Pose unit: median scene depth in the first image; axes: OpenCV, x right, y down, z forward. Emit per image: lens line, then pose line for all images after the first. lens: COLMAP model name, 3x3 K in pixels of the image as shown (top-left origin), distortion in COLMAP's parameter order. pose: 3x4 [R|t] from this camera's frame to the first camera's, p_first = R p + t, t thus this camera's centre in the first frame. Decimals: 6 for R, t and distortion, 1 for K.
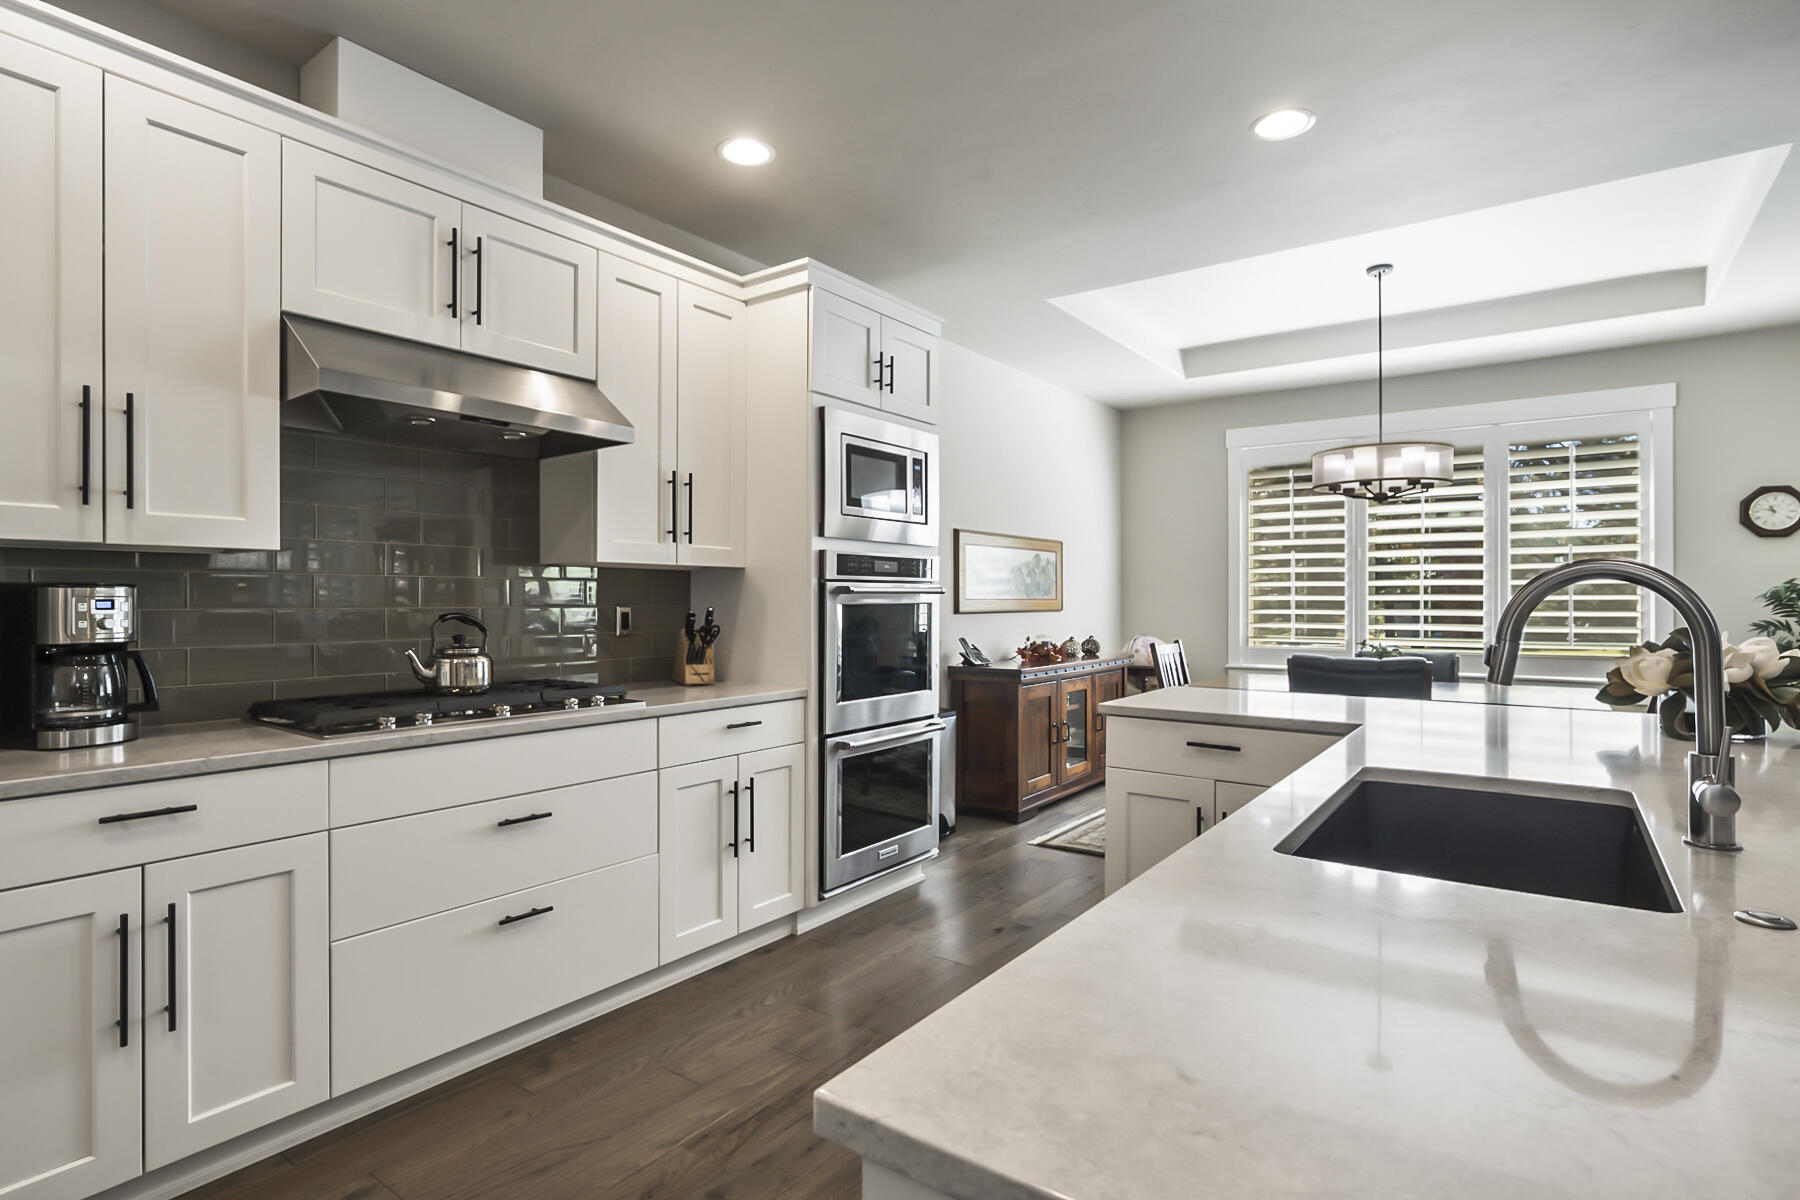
lens RADIAL K [[910.2, 0, 905.9], [0, 910.2, 597.7], [0, 0, 1]] dist [-0.018489, 0.008205]
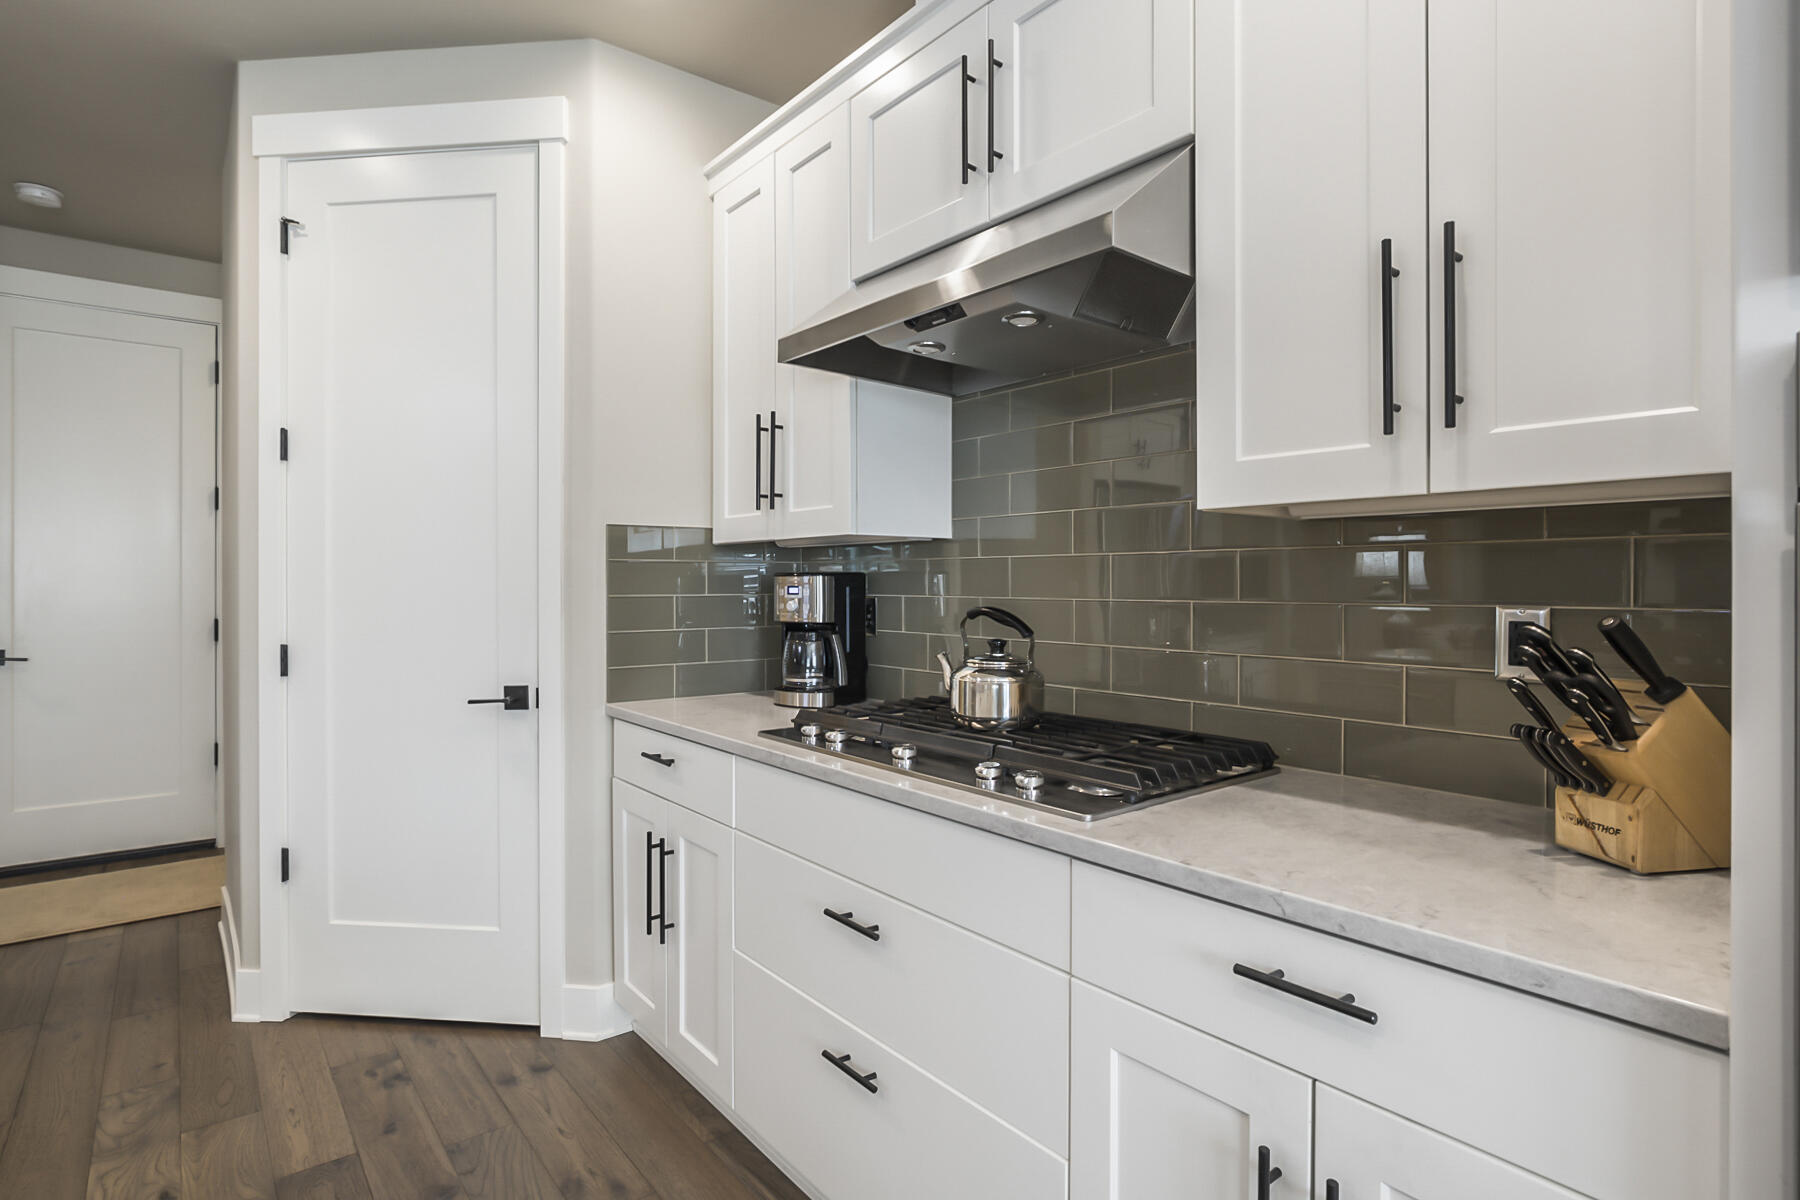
lens RADIAL K [[910.2, 0, 892.8], [0, 910.2, 585.5], [0, 0, 1]] dist [-0.018489, 0.008205]
pose [[-0.264874, 0.005353, -0.964268, 0.145919], [0.002588, 0.999985, 0.004841, -0.002900], [0.964280, -0.001214, -0.264883, 0.855543]]
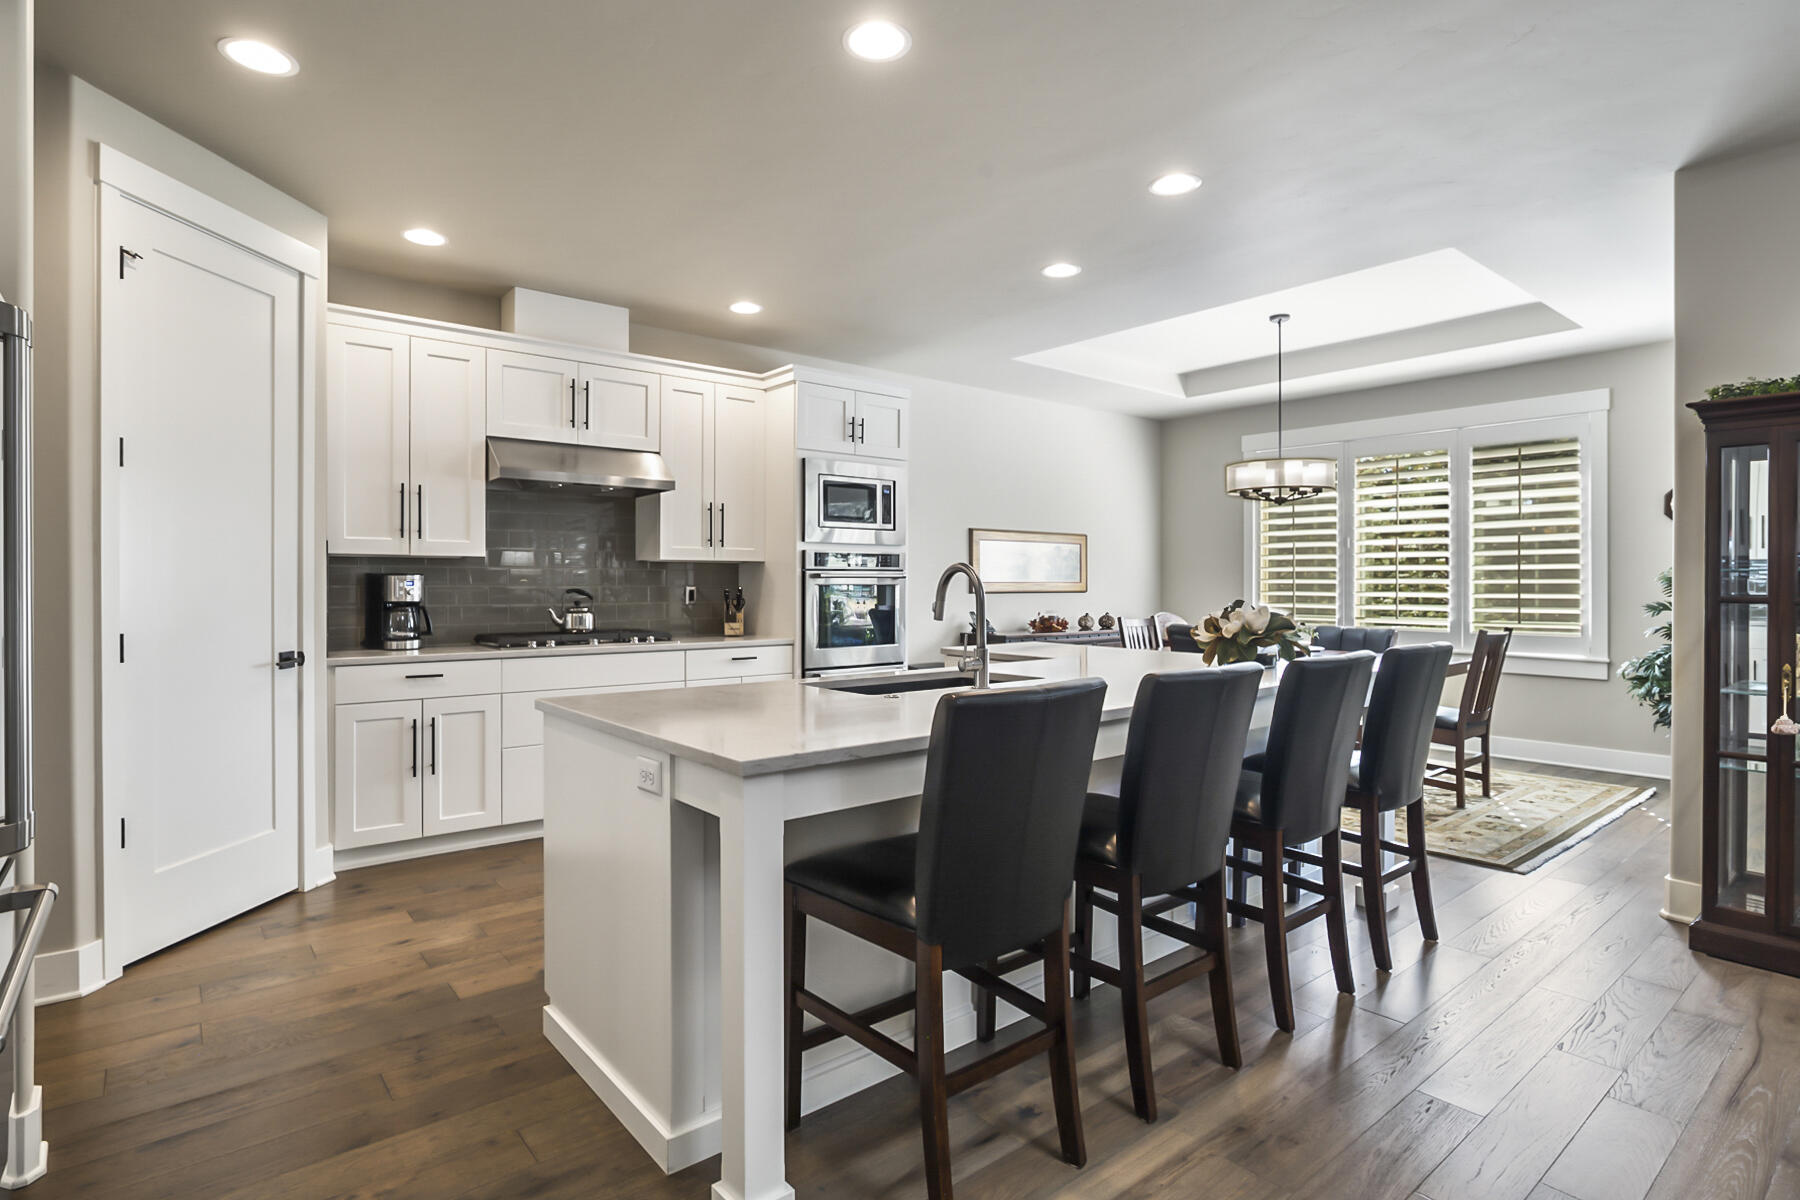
lens RADIAL K [[910.2, 0, 902.3], [0, 910.2, 582.3], [0, 0, 1]] dist [-0.018489, 0.008205]
pose [[0.967718, 0.001409, -0.252030, 0.459842], [-0.001062, 0.999998, 0.001512, 0.000099], [0.252032, -0.001195, 0.967718, -0.461172]]
